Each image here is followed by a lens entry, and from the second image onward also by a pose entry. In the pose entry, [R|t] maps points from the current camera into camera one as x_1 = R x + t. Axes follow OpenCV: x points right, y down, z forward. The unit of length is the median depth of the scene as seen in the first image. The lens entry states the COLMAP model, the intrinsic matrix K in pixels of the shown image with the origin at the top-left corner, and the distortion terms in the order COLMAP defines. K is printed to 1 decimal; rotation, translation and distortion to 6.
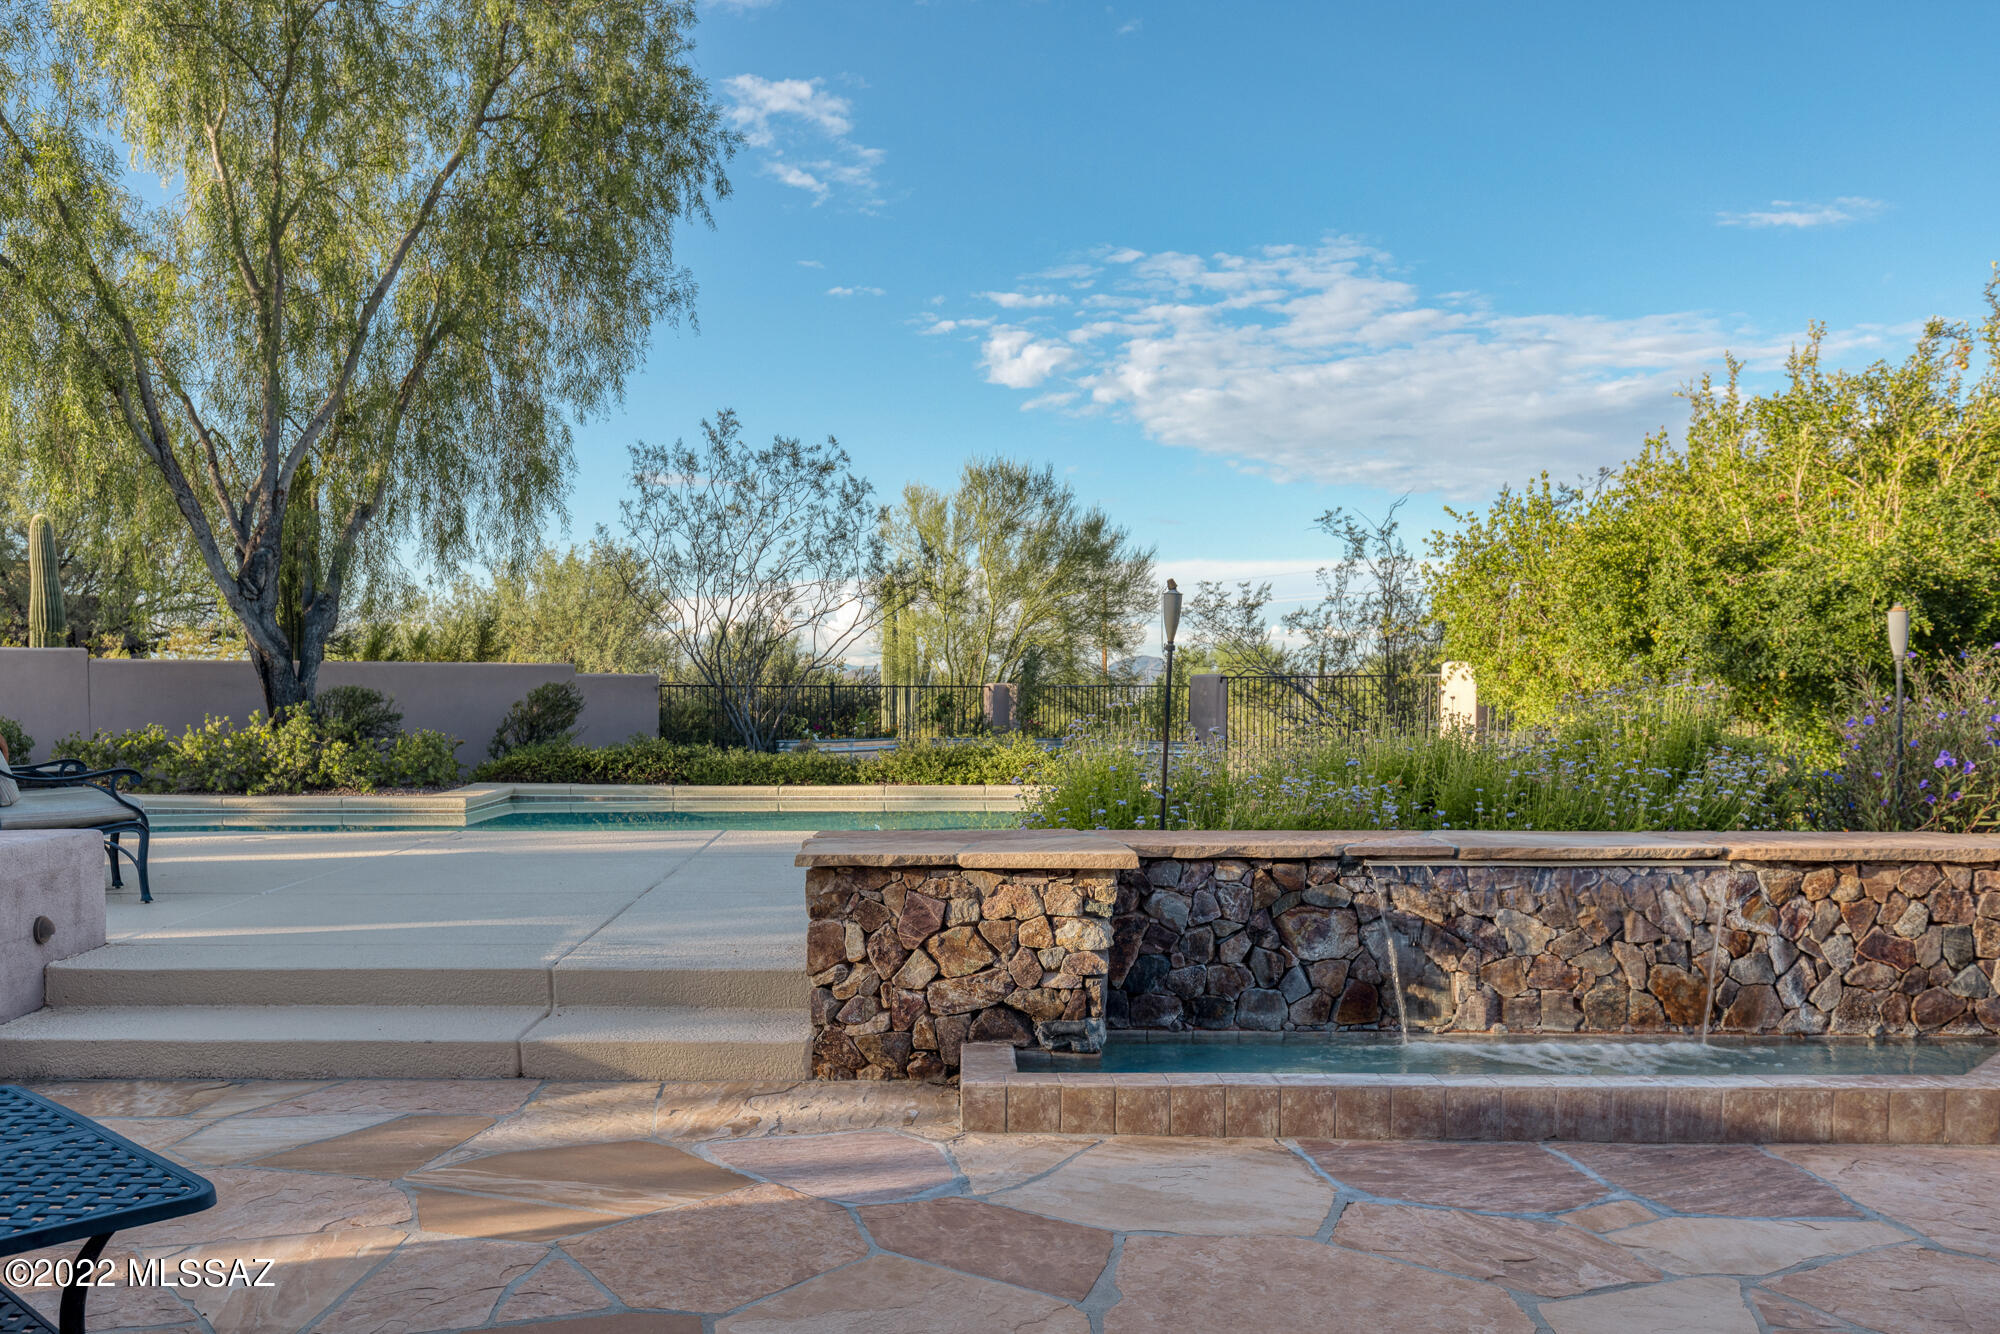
lens RADIAL K [[1726.0, 0, 913.8], [0, 1726.0, 809.0], [0, 0, 1]] dist [0.019210, -0.023881]
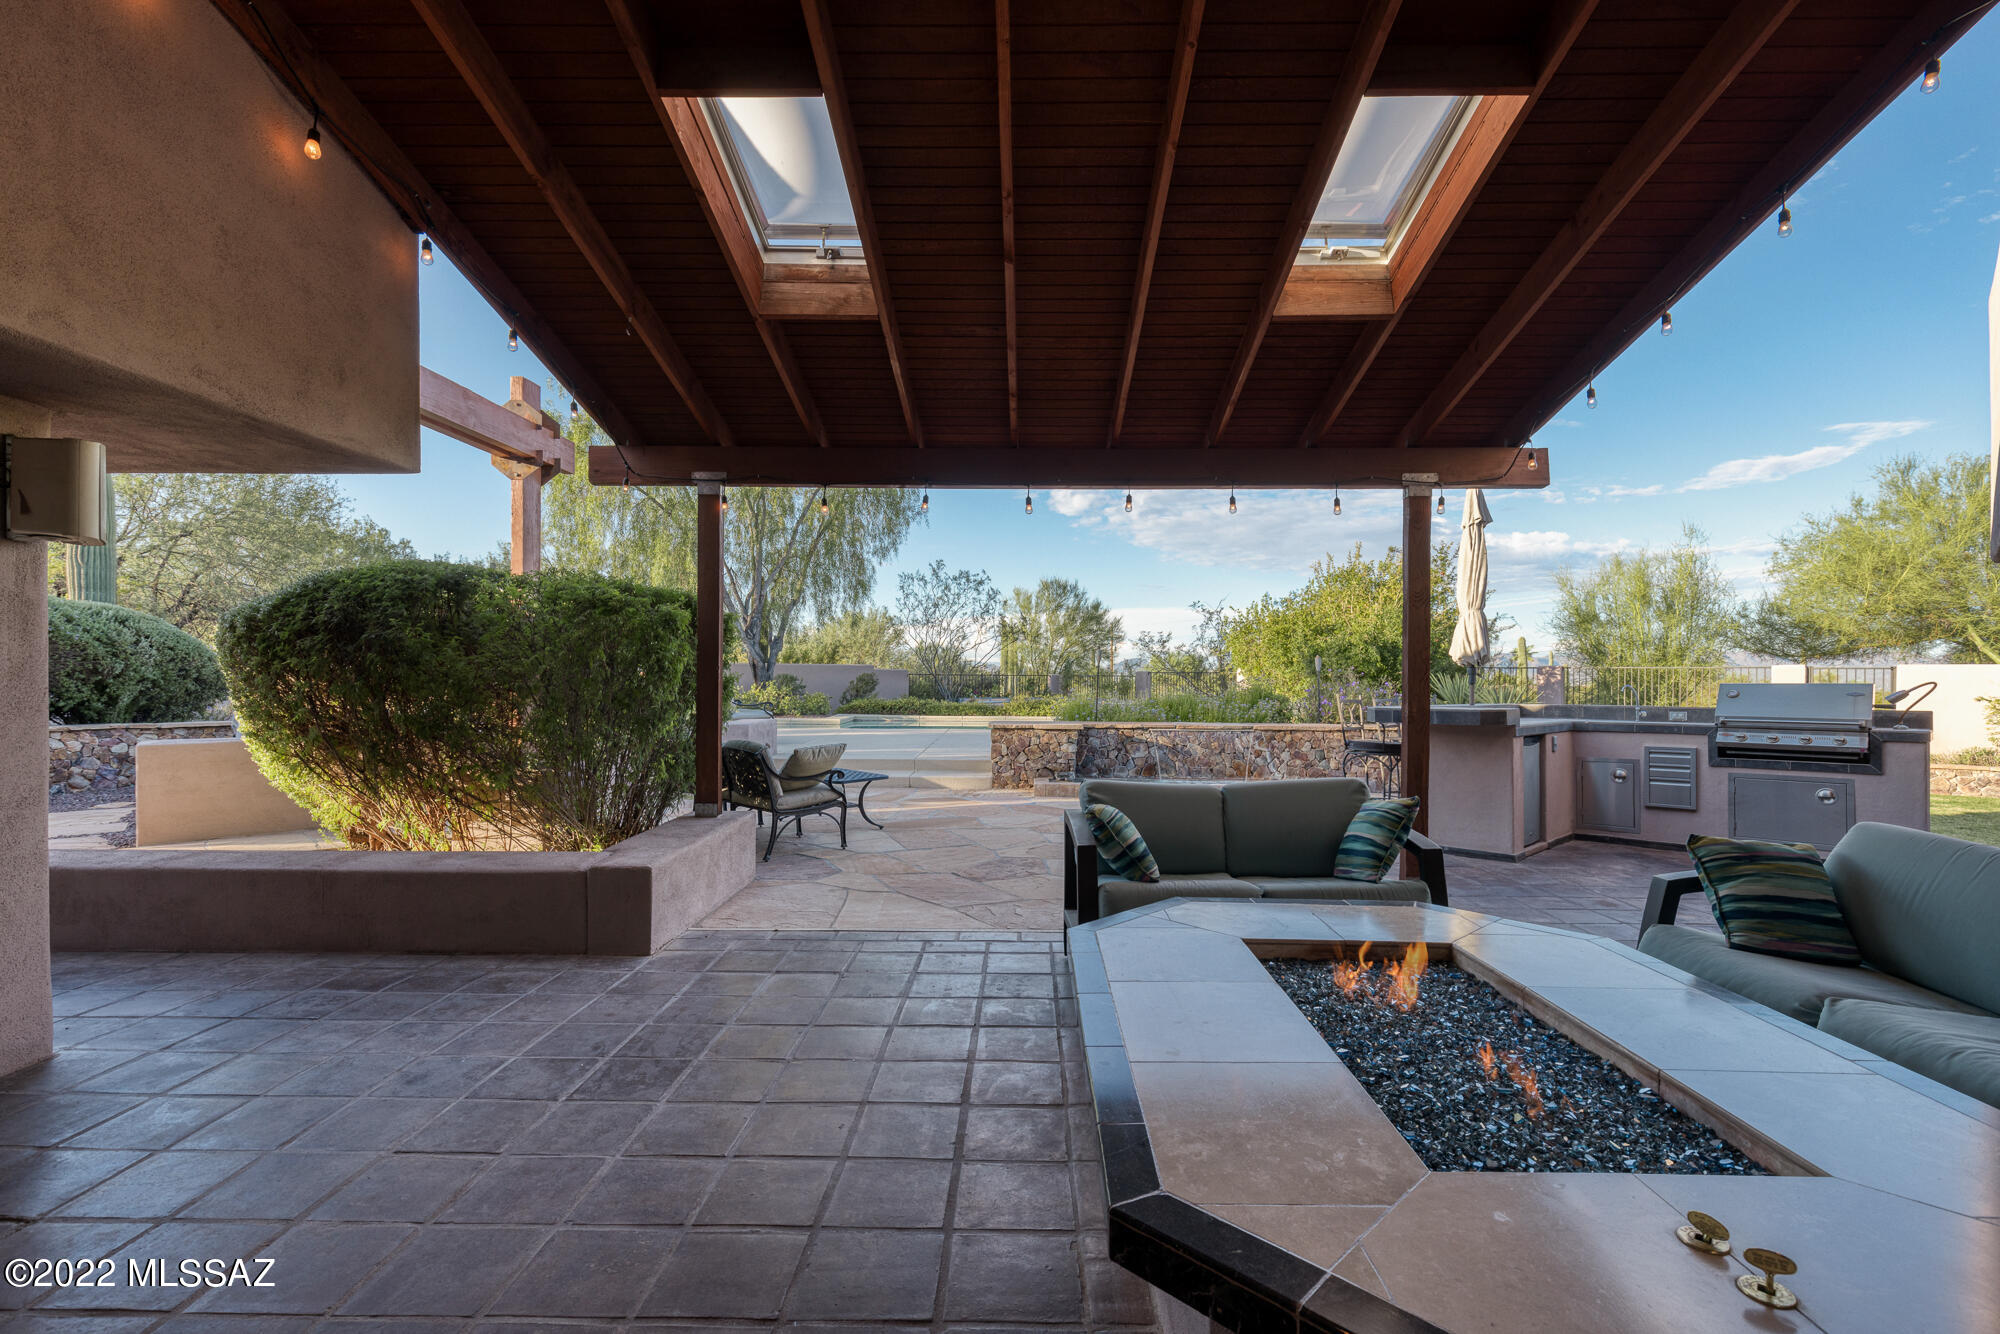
lens RADIAL K [[937.9, 0, 1003.7], [0, 937.9, 678.1], [0, 0, 1]] dist [0.010009, 0.000698]
pose [[0.999908, 0.008431, -0.010624, -0.005113], [-0.009106, 0.997830, -0.065204, 0.017050], [0.010051, 0.065295, 0.997815, -0.288686]]
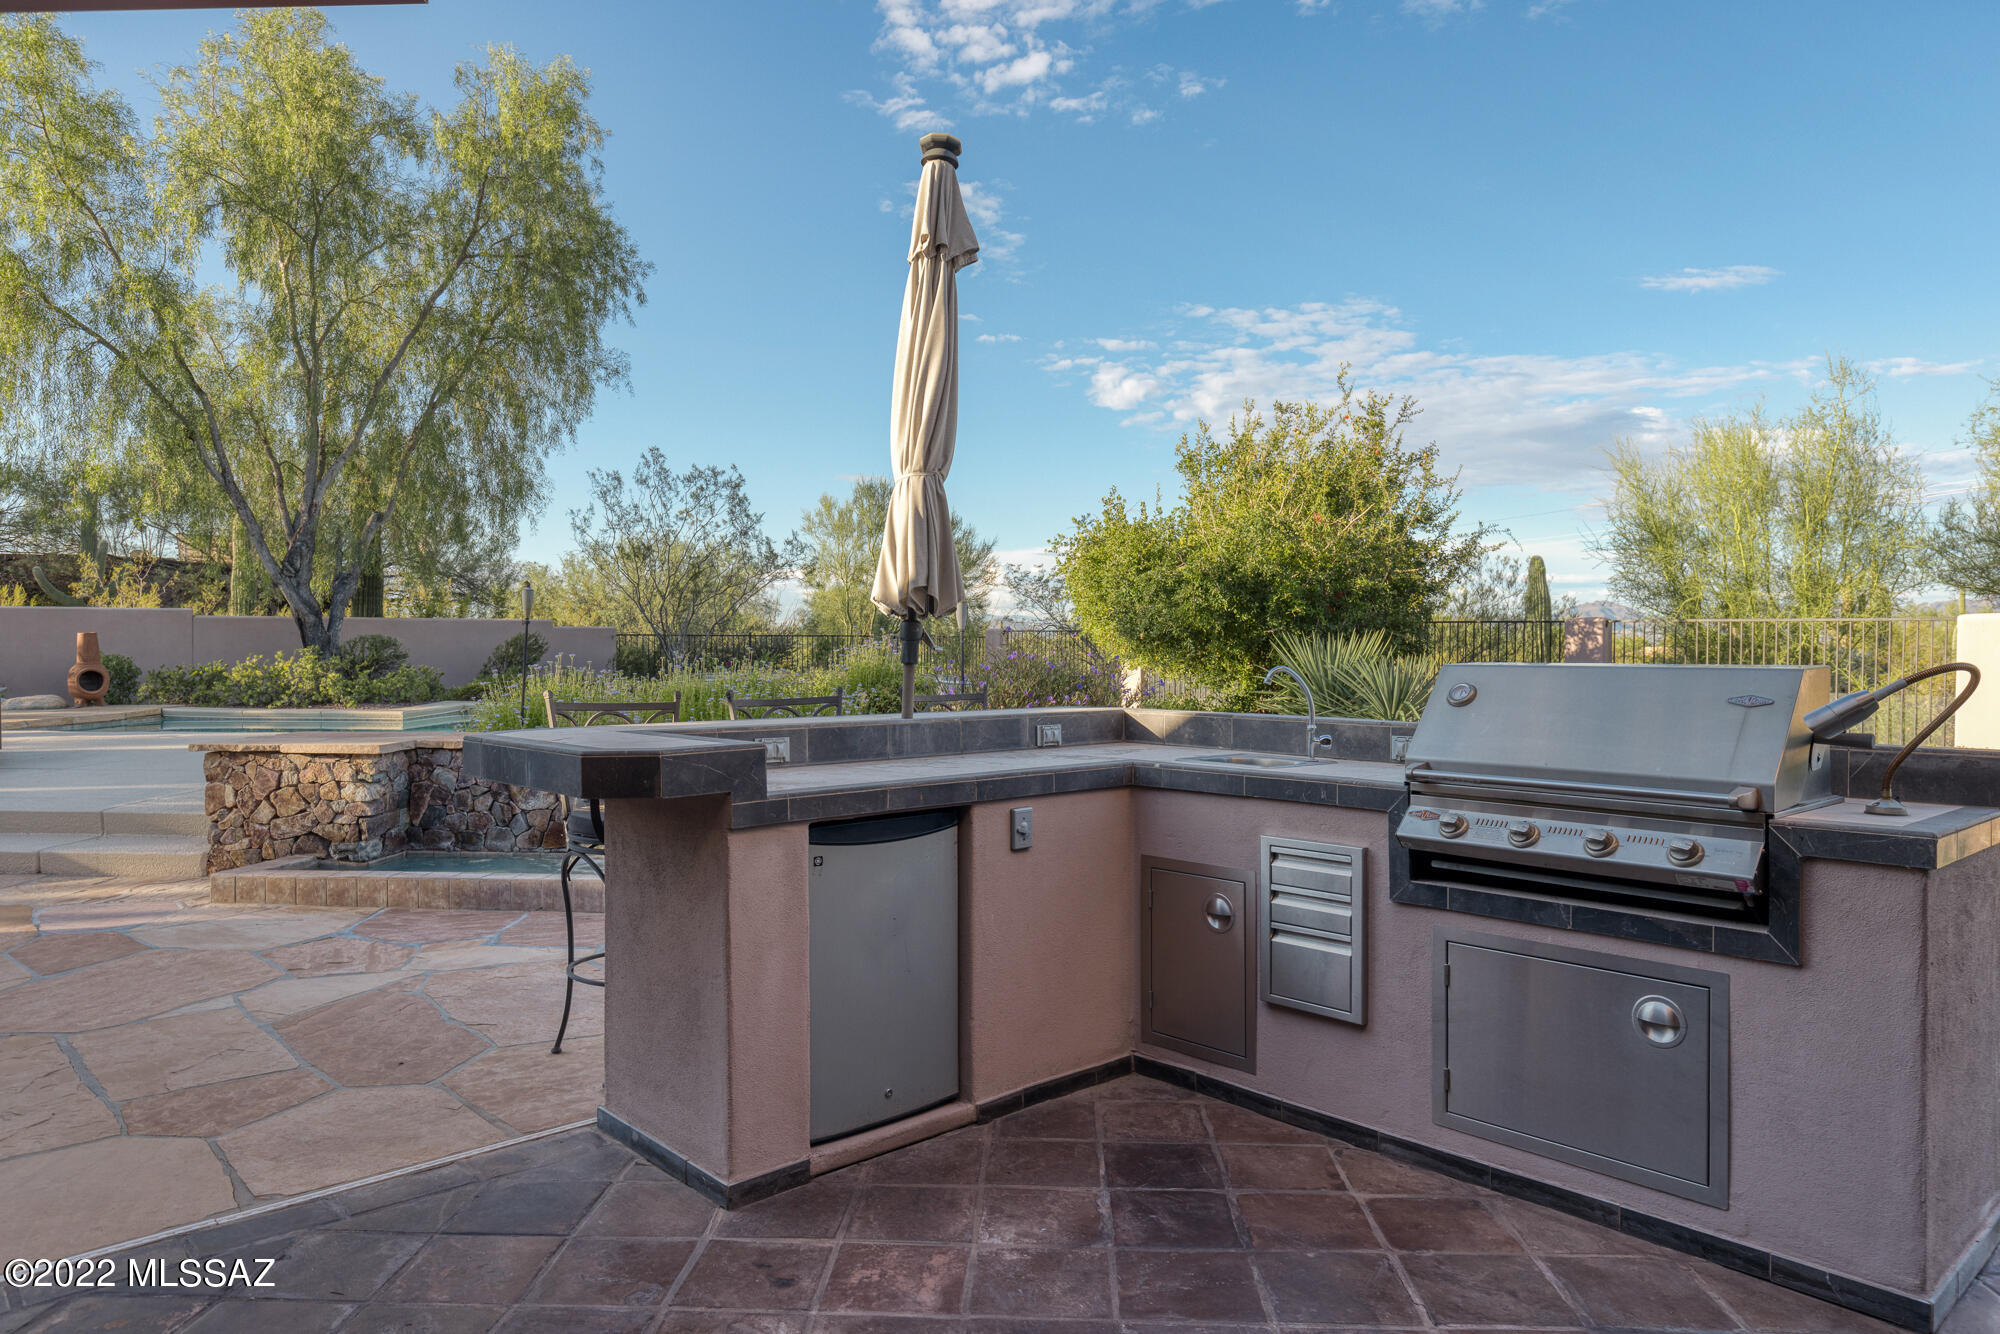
lens RADIAL K [[1302.0, 0, 998.2], [0, 1302.0, 664.5], [0, 0, 1]] dist [0.012211, 0.000367]
pose [[0.999176, 0.006173, -0.040110, 0.236656], [-0.007978, 0.998955, -0.044995, -0.000118], [0.039791, 0.045278, 0.998182, -0.081782]]
